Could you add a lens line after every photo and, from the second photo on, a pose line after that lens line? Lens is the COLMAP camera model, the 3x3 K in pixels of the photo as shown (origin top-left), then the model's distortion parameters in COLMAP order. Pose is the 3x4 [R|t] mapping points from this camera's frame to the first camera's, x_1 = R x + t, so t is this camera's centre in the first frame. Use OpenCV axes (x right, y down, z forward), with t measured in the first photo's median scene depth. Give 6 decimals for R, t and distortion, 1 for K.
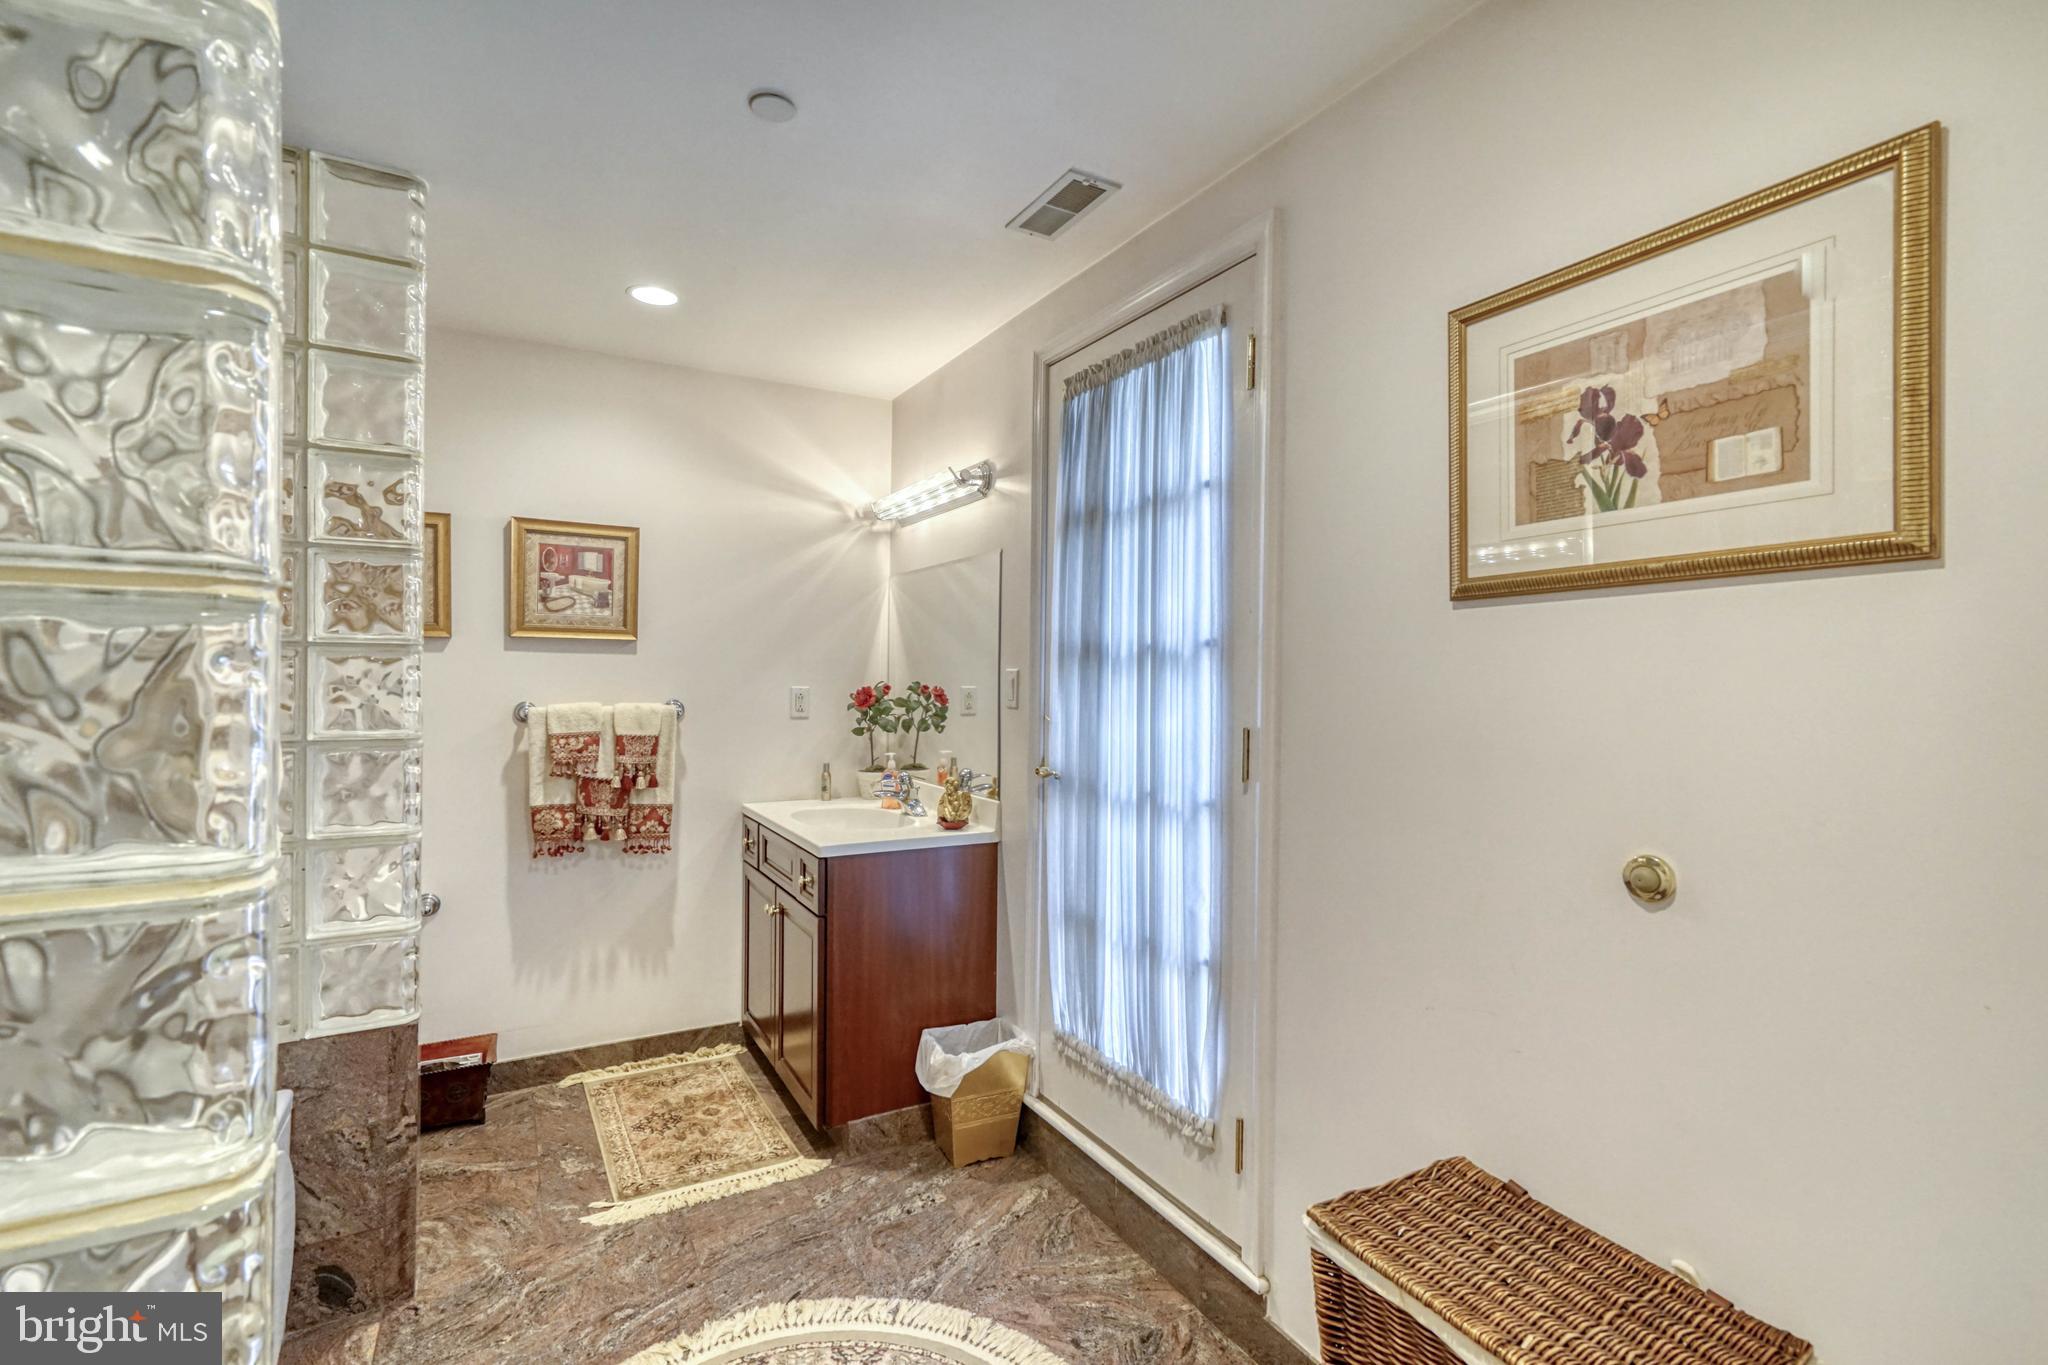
lens RADIAL K [[937.2, 0, 1020.1], [0, 937.2, 673.9], [0, 0, 1]] dist [-0.006182, 0.009176]
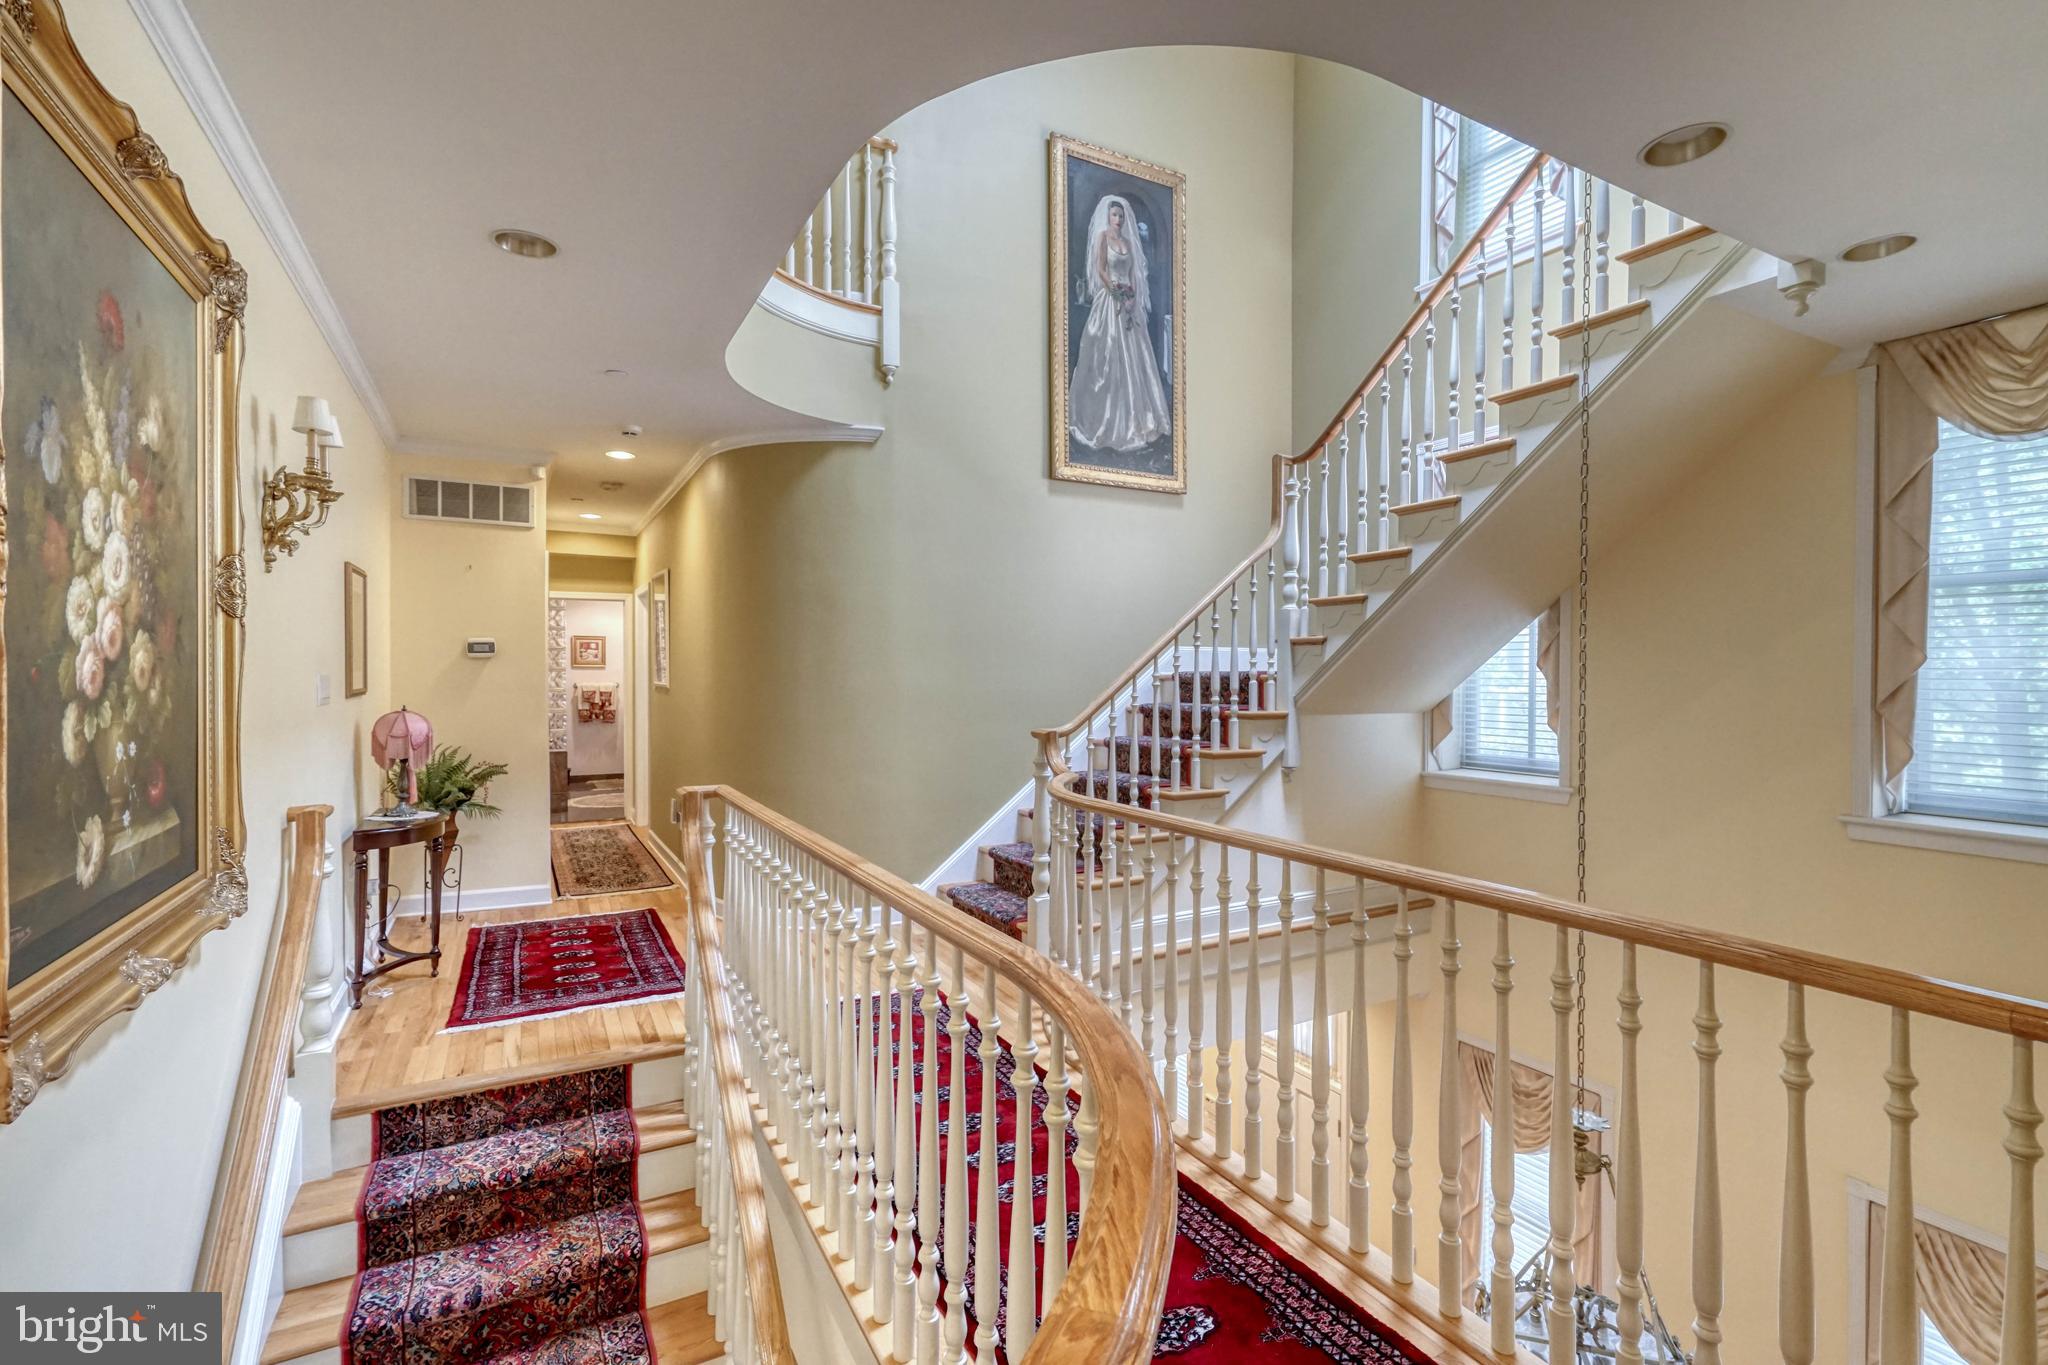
lens RADIAL K [[937.2, 0, 1023.1], [0, 937.2, 681.7], [0, 0, 1]] dist [-0.006182, 0.009176]
pose [[0.999878, -0.008784, -0.012883, 1.365093], [0.008913, 0.999911, 0.009941, 0.002874], [0.012795, -0.010054, 0.999868, -2.842257]]
